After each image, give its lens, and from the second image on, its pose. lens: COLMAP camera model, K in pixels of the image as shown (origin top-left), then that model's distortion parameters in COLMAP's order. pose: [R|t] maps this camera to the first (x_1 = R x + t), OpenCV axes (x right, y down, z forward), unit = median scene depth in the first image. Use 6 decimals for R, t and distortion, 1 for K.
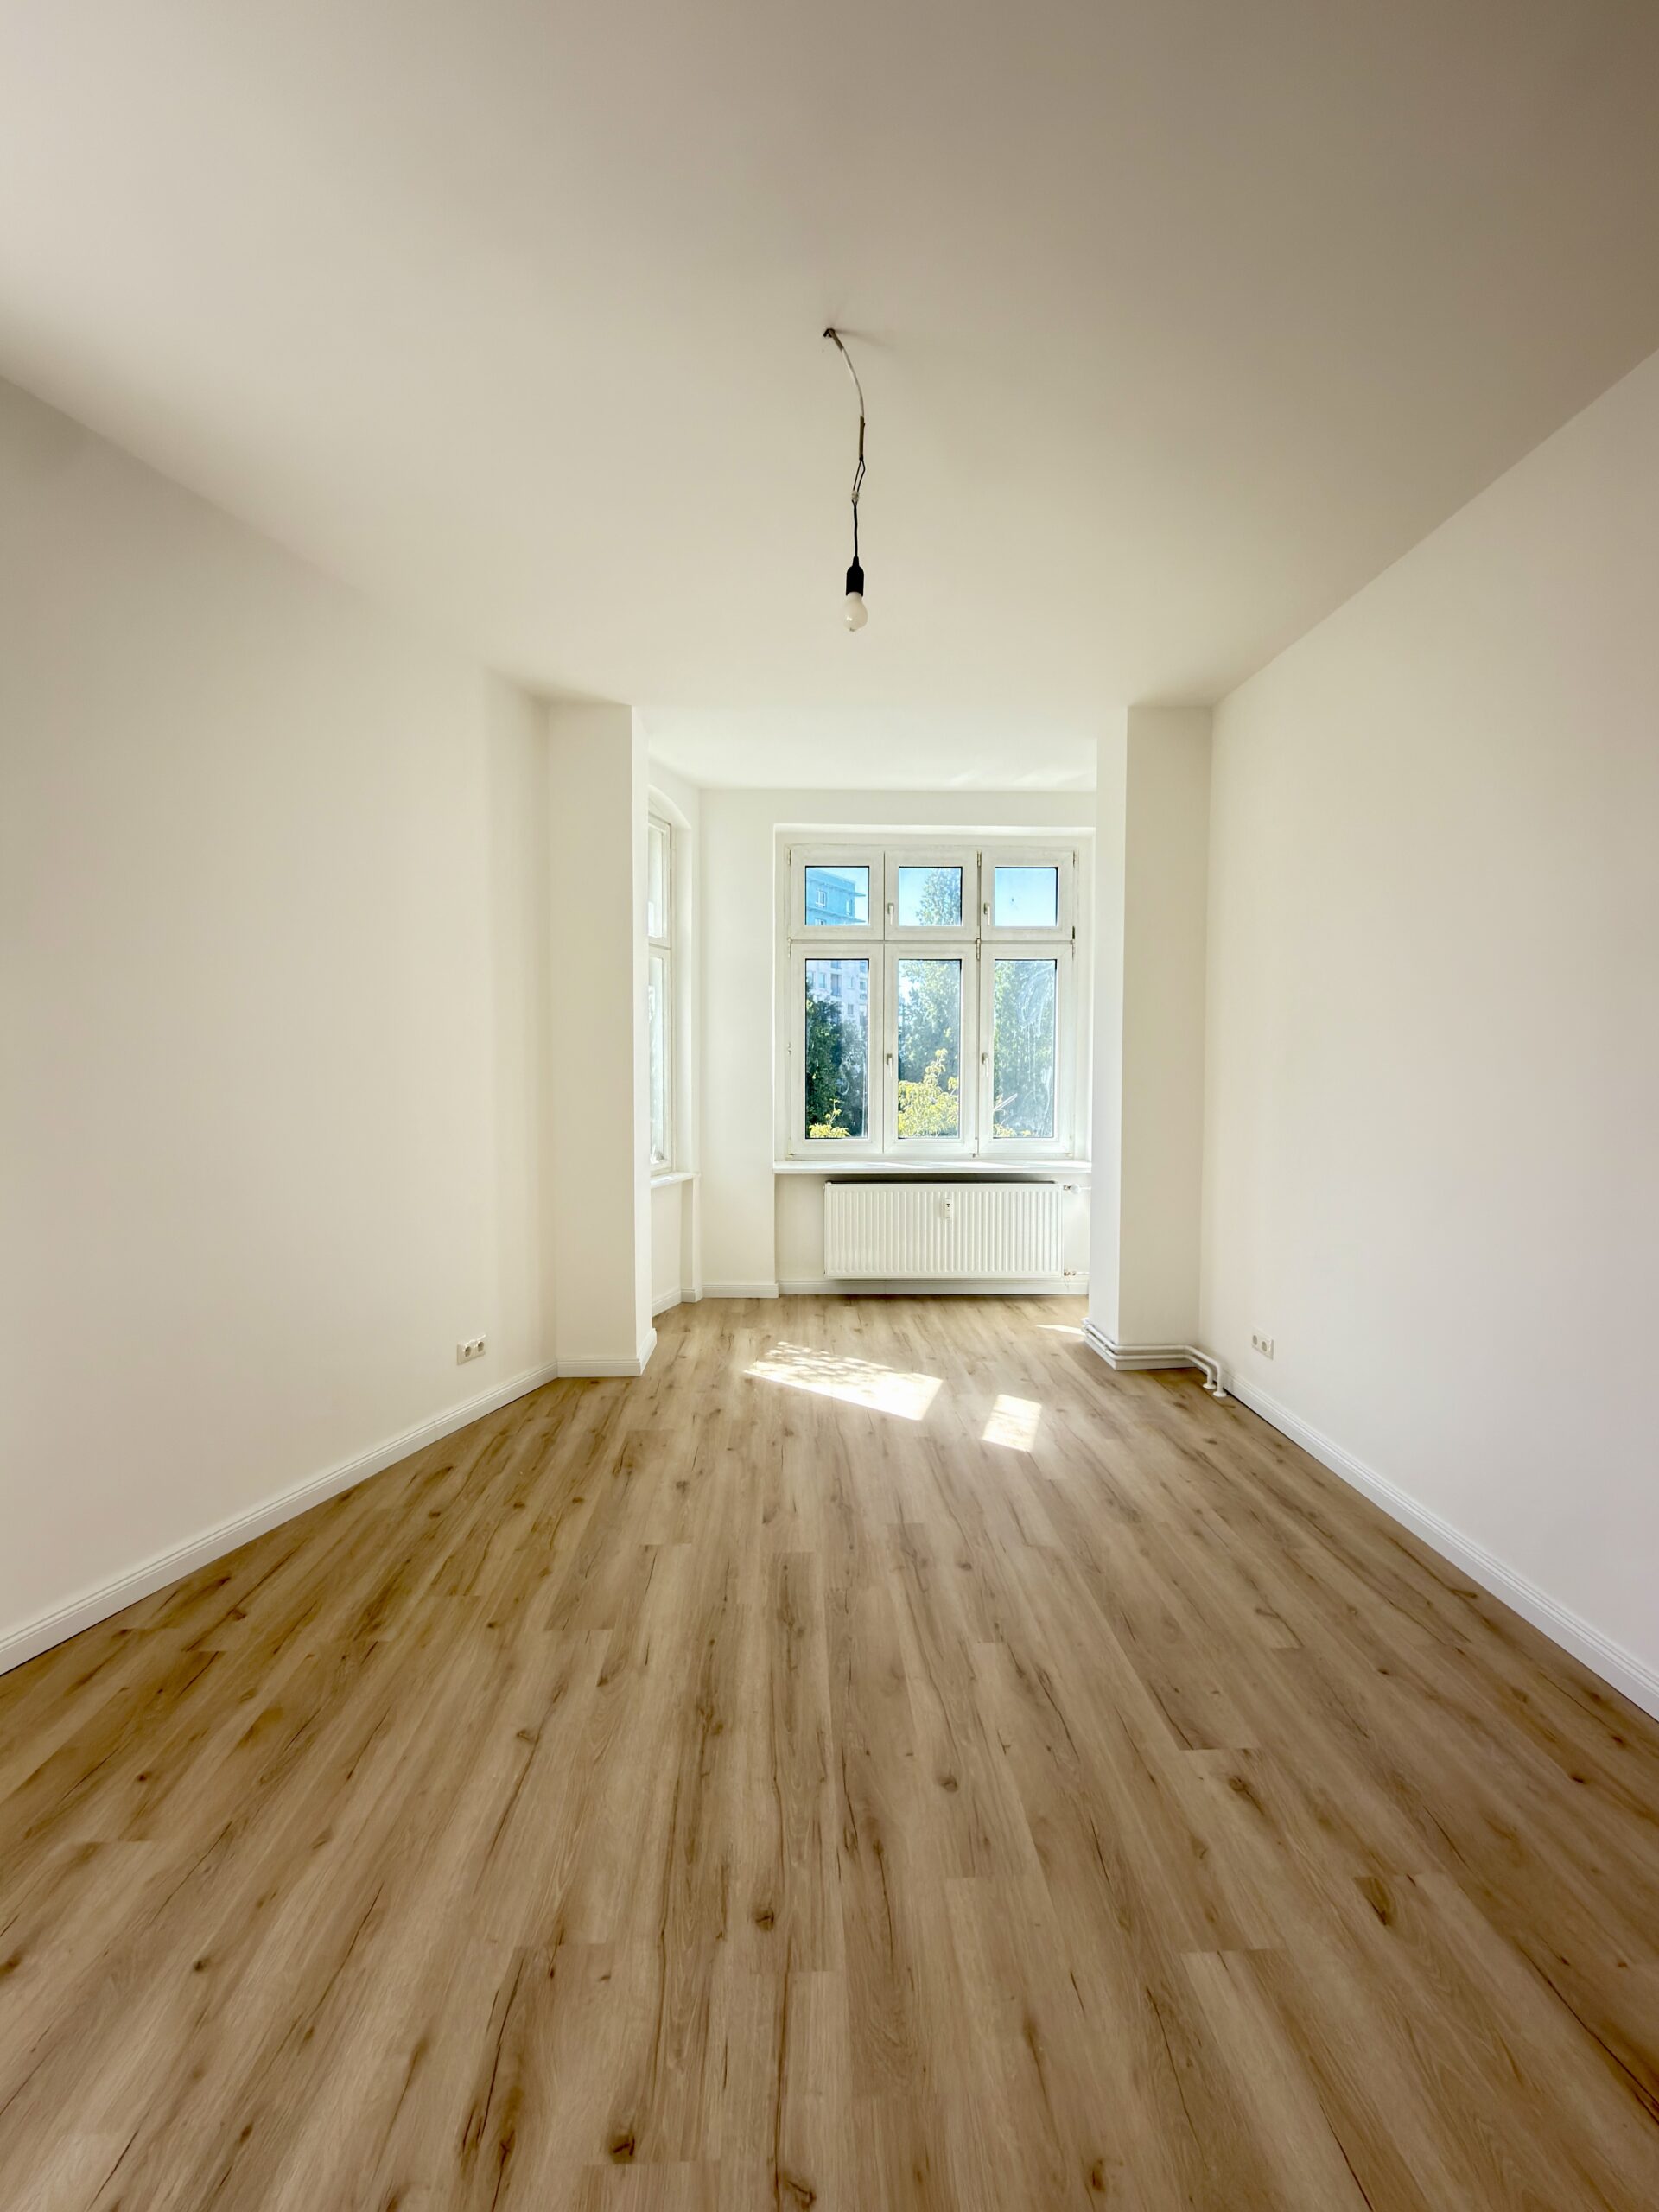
lens RADIAL K [[890.5, 0, 844.6], [0, 890.5, 1104.4], [0, 0, 1]] dist [-0.002706, -0.000262]
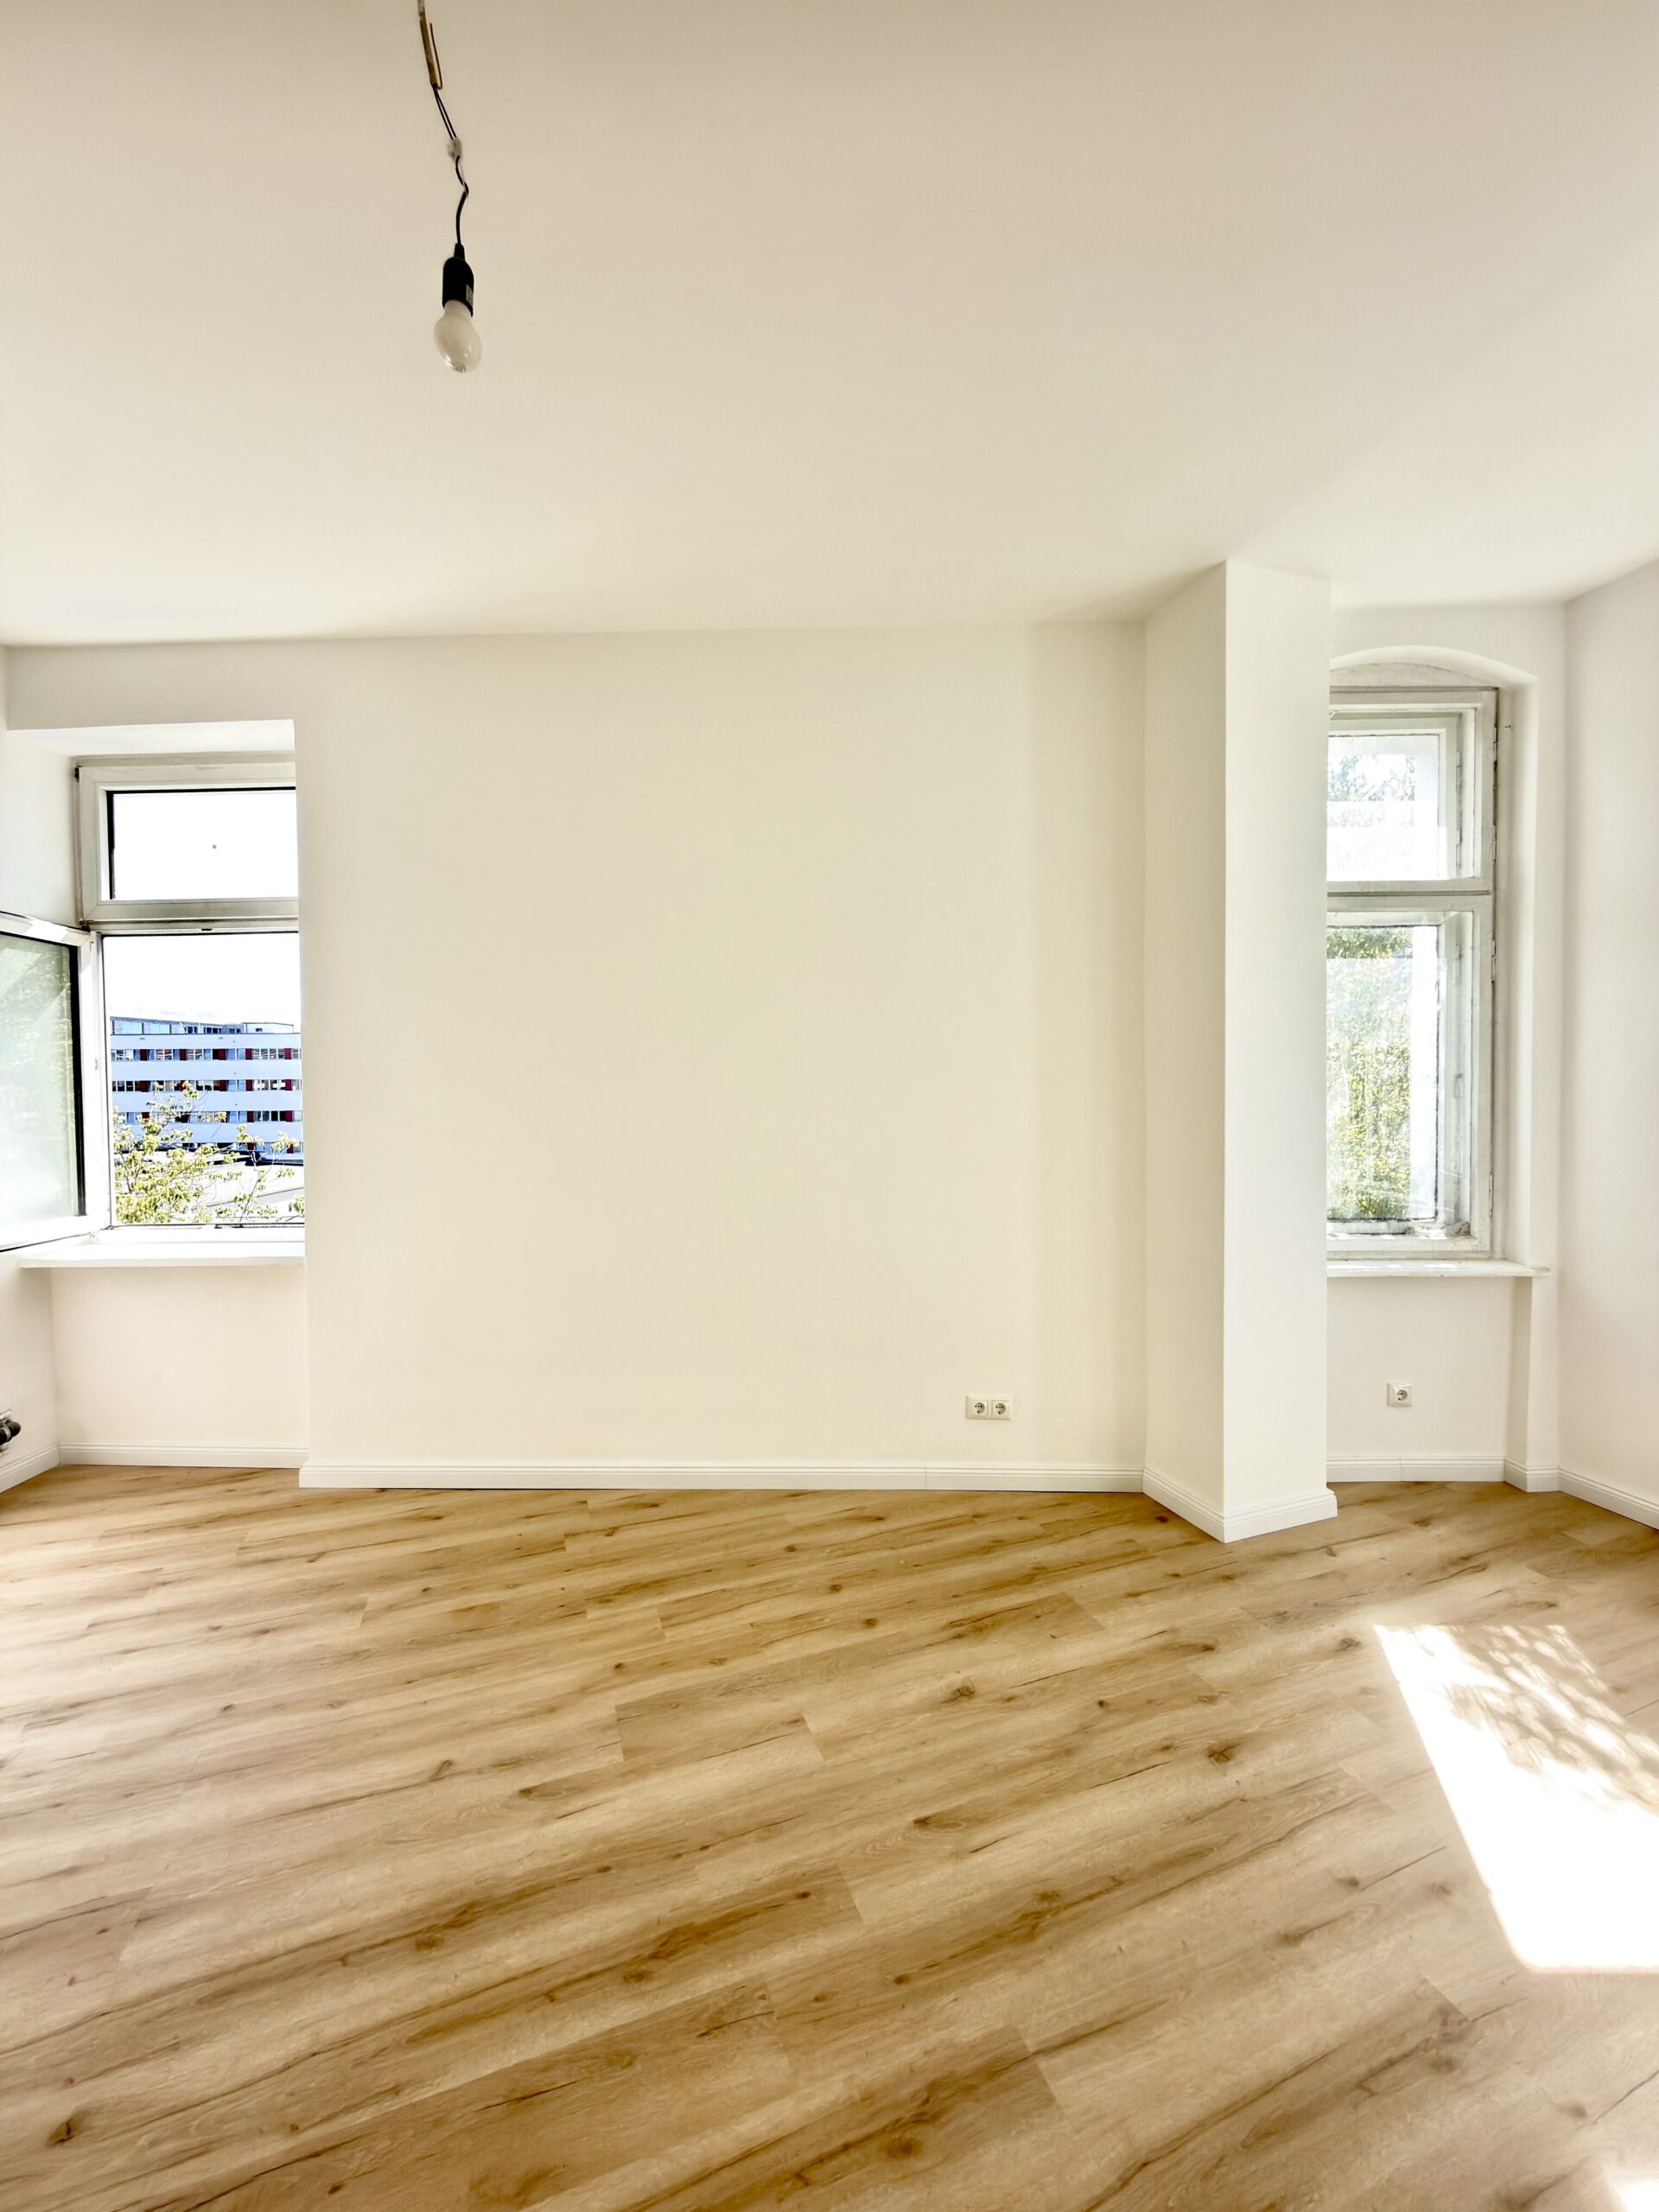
lens RADIAL K [[890.5, 0, 844.6], [0, 890.5, 1104.4], [0, 0, 1]] dist [-0.002706, -0.000262]
pose [[0.300220, 0.008406, -0.953833, 0.440459], [-0.038802, 0.999241, -0.003407, -0.016790], [0.953080, 0.038034, 0.300319, 0.700789]]
